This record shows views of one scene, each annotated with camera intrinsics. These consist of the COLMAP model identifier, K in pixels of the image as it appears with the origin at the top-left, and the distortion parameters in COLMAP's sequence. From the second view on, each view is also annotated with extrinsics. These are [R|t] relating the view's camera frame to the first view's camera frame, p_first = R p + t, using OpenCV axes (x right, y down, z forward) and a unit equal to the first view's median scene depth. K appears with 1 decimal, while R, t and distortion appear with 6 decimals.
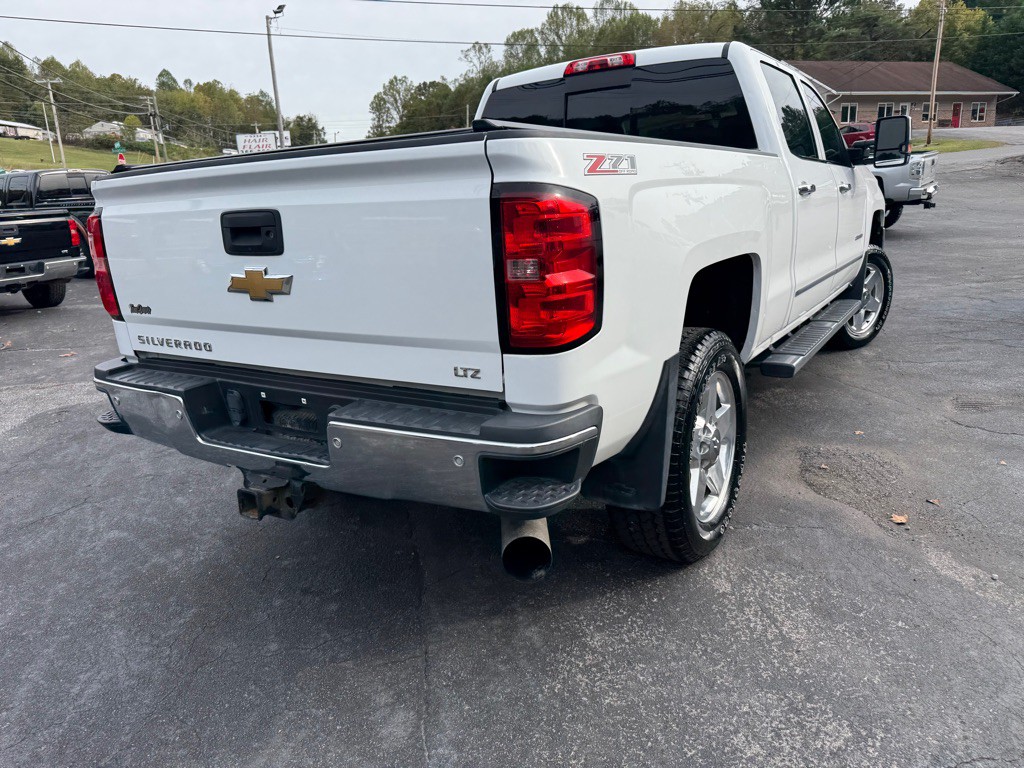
lens RADIAL K [[725.1, 0, 517.3], [0, 725.1, 391.4], [0, 0, 1]] dist [0.032763, -0.041517]
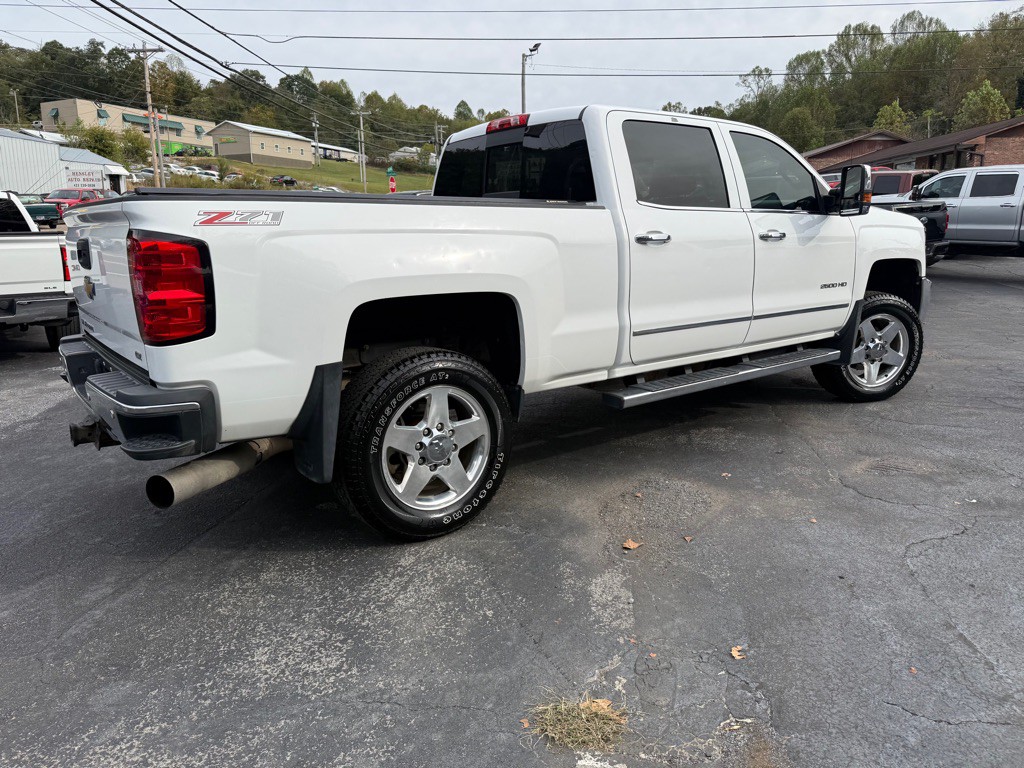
lens RADIAL K [[720.9, 0, 517.1], [0, 720.9, 384.3], [0, 0, 1]] dist [0.055451, -0.075542]
pose [[0.937760, 0.108963, -0.329748, 0.647648], [-0.121353, 0.992461, -0.017161, -0.020889], [0.325392, 0.056109, 0.943913, -0.072169]]
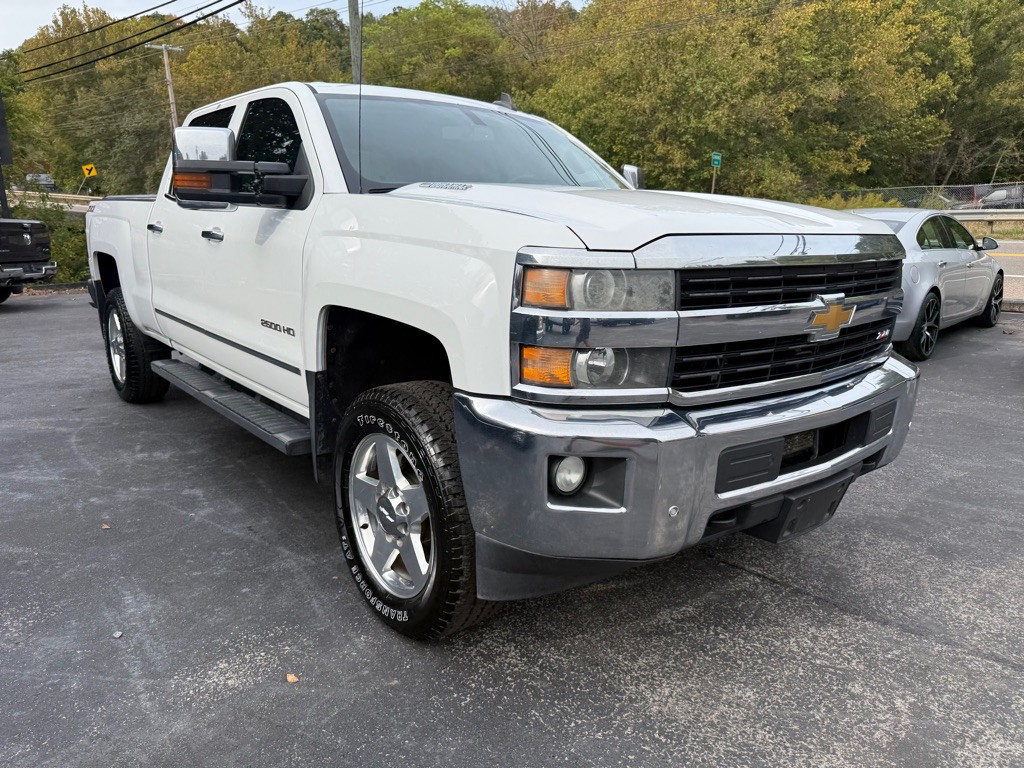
lens RADIAL K [[726.8, 0, 515.6], [0, 726.8, 385.5], [0, 0, 1]] dist [0.026272, -0.035385]
pose [[-0.316841, 0.251587, -0.914503, 1.516051], [-0.252724, 0.906928, 0.337063, -0.659600], [0.914189, 0.337912, -0.223770, 2.104509]]
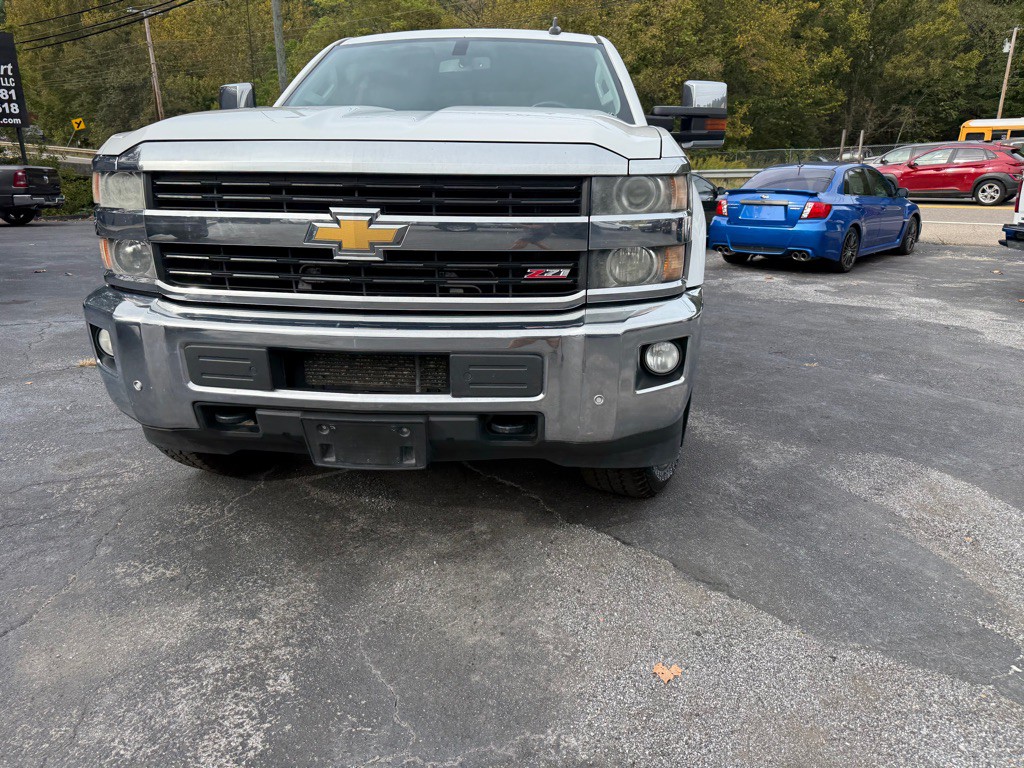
lens RADIAL K [[722.2, 0, 516.9], [0, 722.2, 395.2], [0, 0, 1]] dist [0.037372, -0.045022]
pose [[-0.891500, 0.176014, -0.417428, 0.928432], [-0.079863, 0.845939, 0.527266, -0.781924], [0.445925, 0.503395, -0.740098, 2.796279]]
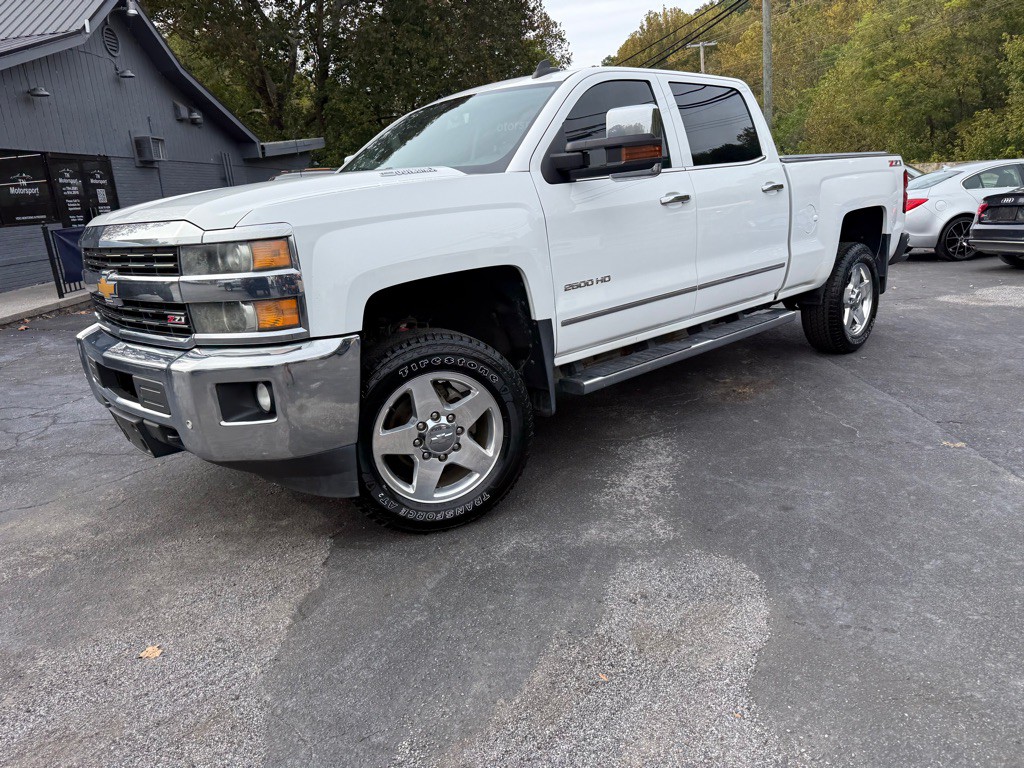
lens RADIAL K [[725.7, 0, 516.1], [0, 725.7, 381.5], [0, 0, 1]] dist [0.020235, -0.027034]
pose [[-0.961641, 0.053250, 0.269091, 0.029415], [0.178451, 0.866462, 0.466261, -0.792772], [-0.208329, 0.496396, -0.842728, 2.929483]]
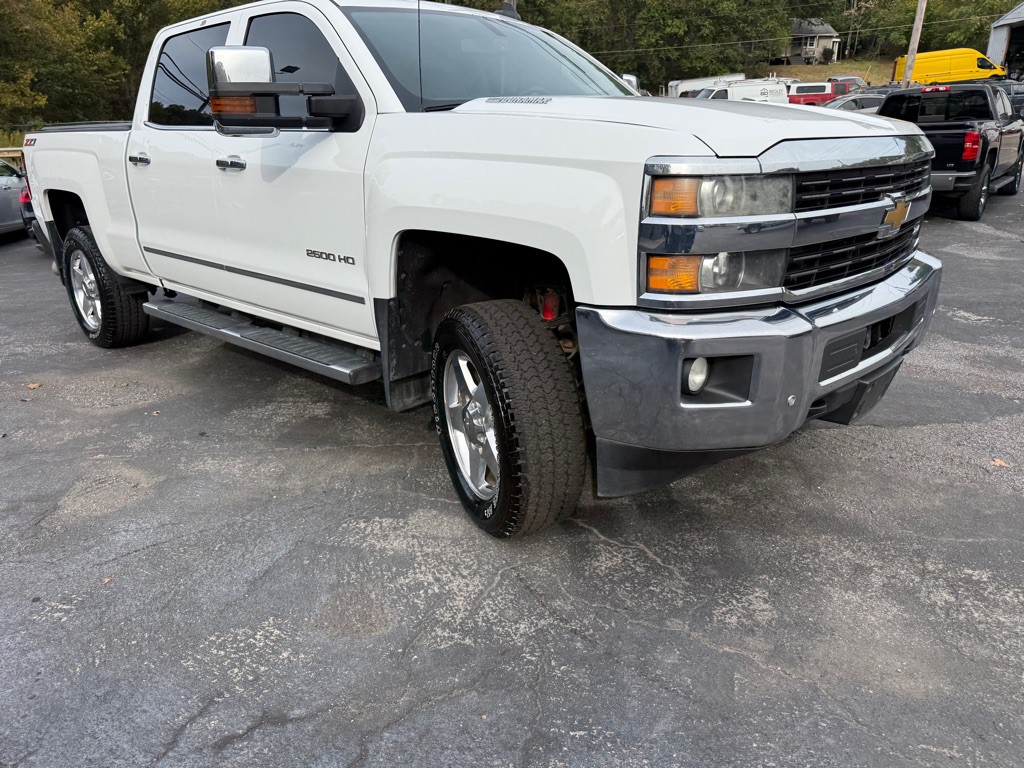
lens RADIAL K [[720.7, 0, 517.8], [0, 720.7, 396.8], [0, 0, 1]] dist [0.032640, -0.035569]
pose [[-0.188900, 0.381418, -0.904896, 1.588280], [-0.228985, 0.878975, 0.418293, -0.616639], [0.954926, 0.286223, -0.078699, 1.941696]]
